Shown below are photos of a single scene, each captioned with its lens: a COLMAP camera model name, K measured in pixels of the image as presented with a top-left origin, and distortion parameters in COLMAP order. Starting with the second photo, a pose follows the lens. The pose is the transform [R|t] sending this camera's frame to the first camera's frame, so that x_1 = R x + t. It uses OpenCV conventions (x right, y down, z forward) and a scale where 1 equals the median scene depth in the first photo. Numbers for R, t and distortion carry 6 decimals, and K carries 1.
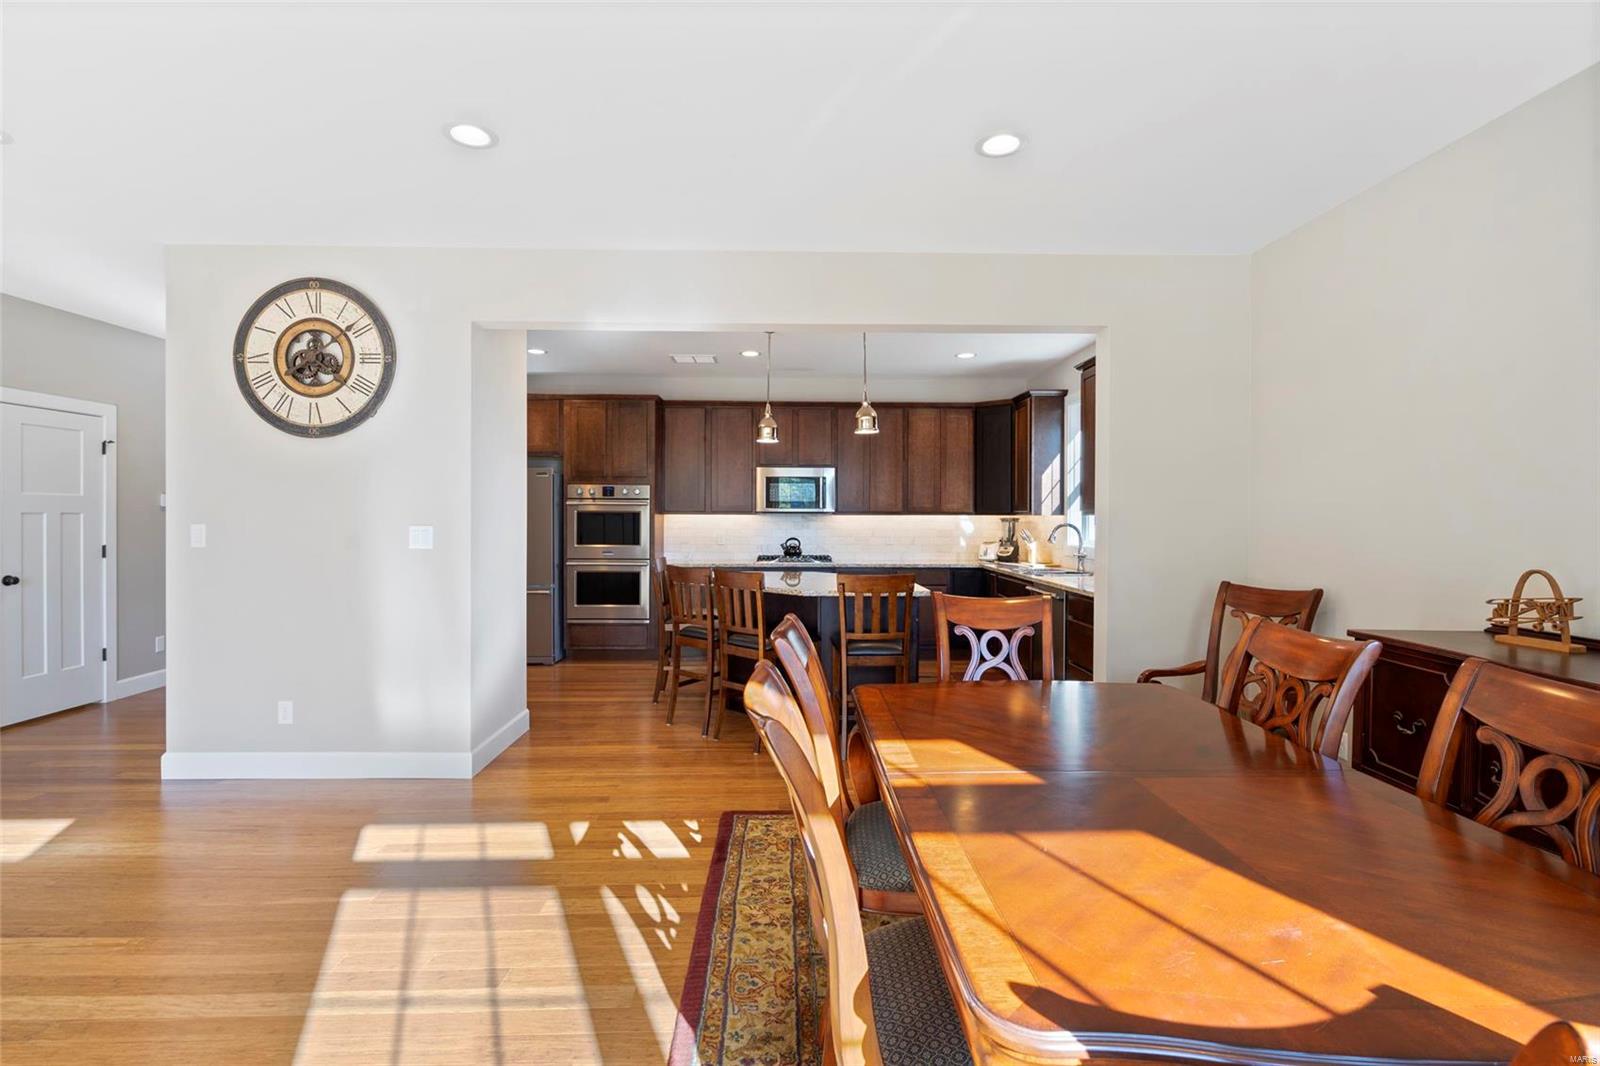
lens RADIAL K [[740.5, 0, 803.7], [0, 740.5, 519.9], [0, 0, 1]] dist [-0.000953, -0.000299]
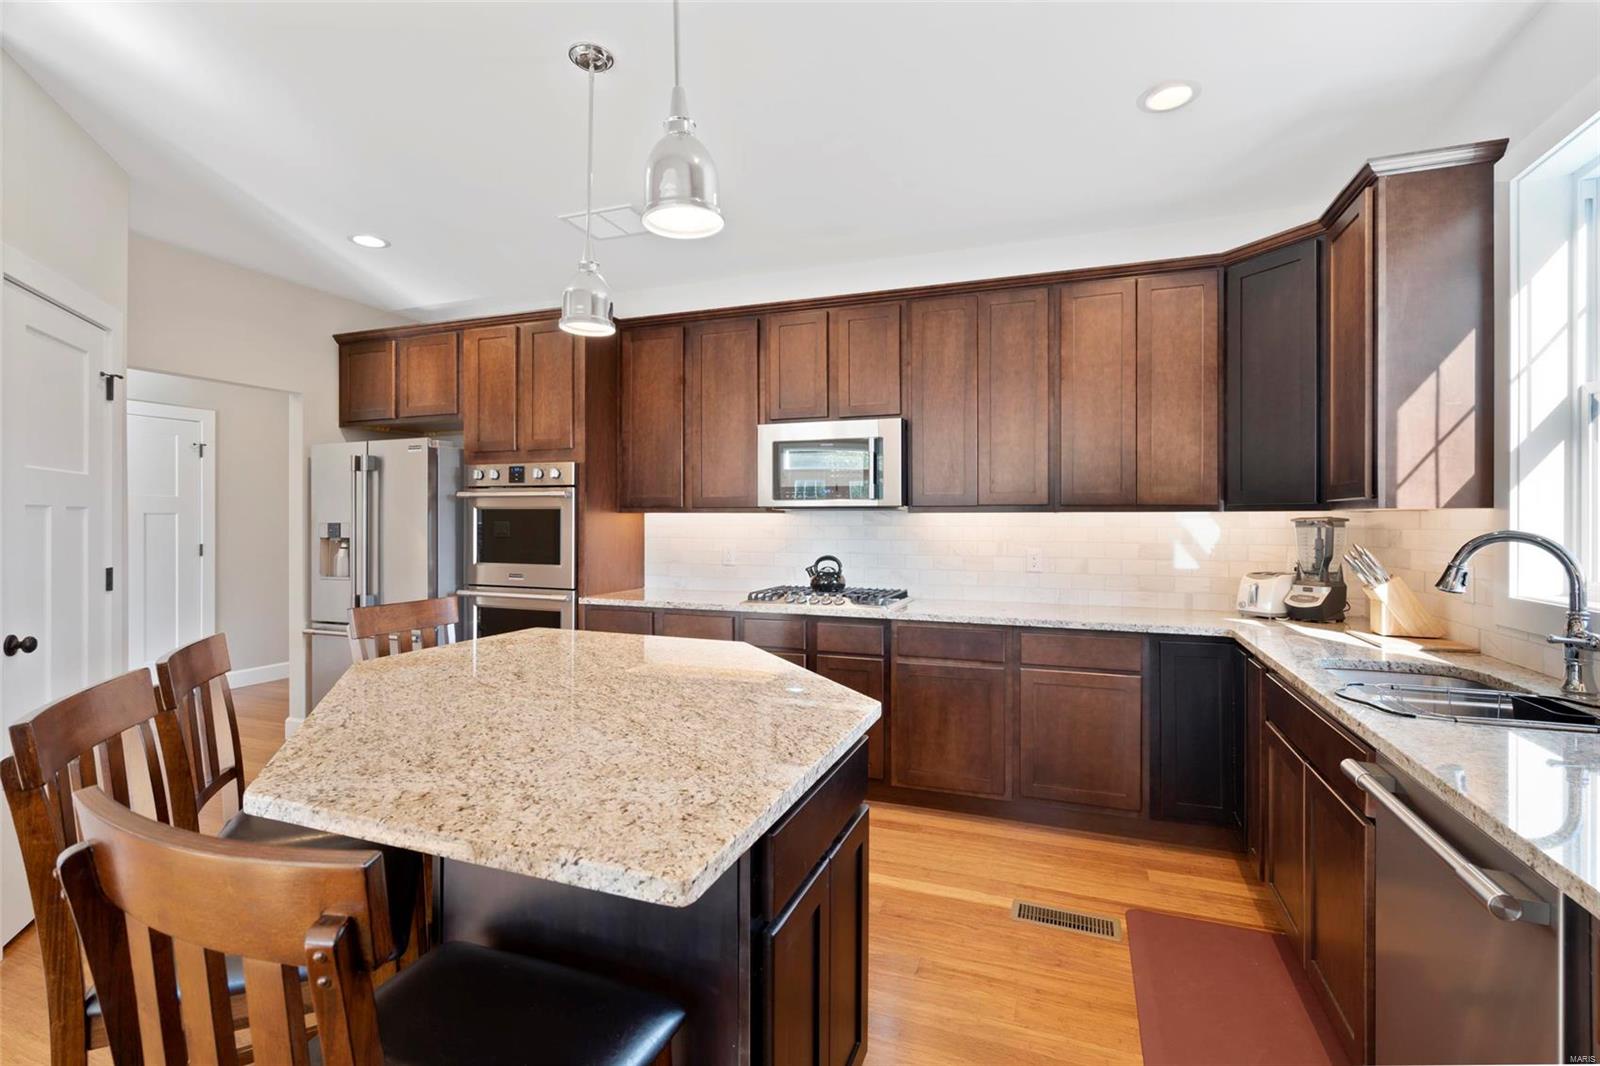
lens RADIAL K [[724.6, 0, 808.9], [0, 724.6, 520.6], [0, 0, 1]] dist [0.000092, 0.000394]
pose [[0.925701, -0.001378, -0.378253, 0.178093], [-0.000878, 0.999983, -0.005793, 0.002099], [0.378254, 0.005695, 0.925684, 0.547520]]
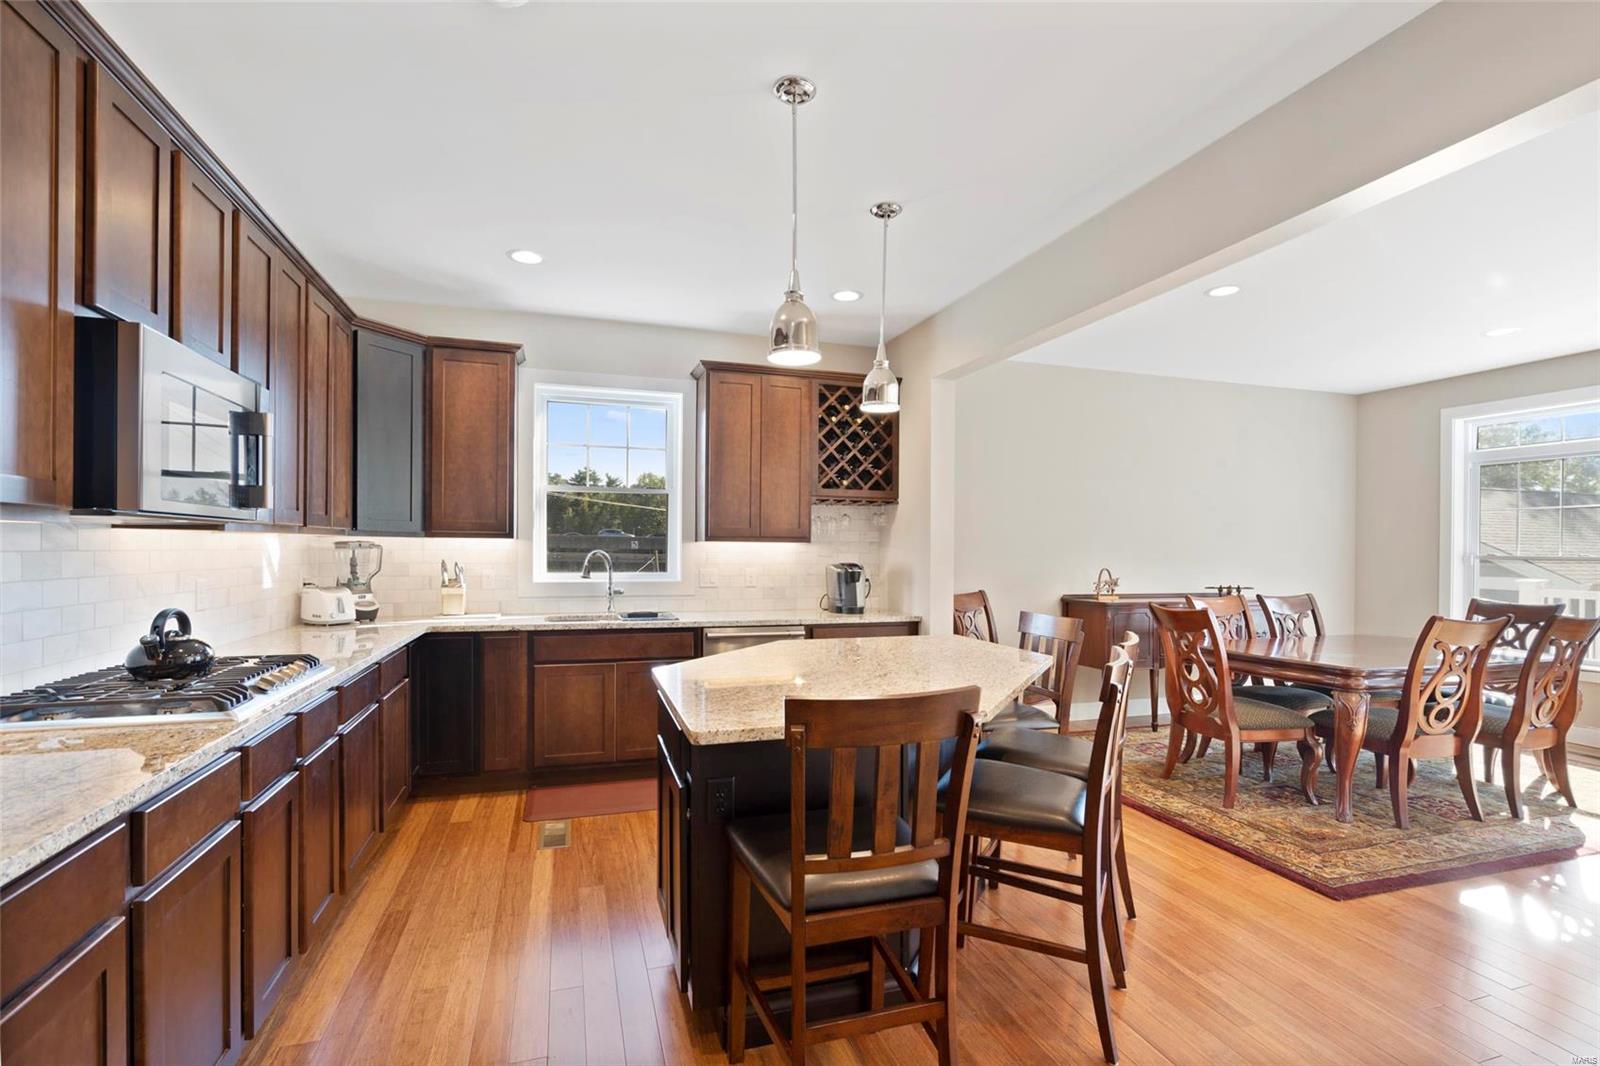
lens RADIAL K [[735.4, 0, 811.9], [0, 735.4, 570.7], [0, 0, 1]] dist [0.000555, 0.000160]
pose [[-0.289817, -0.032803, 0.956520, -0.358596], [-0.005700, 0.999454, 0.032549, -0.000040], [-0.957065, 0.003981, -0.289846, 0.899590]]
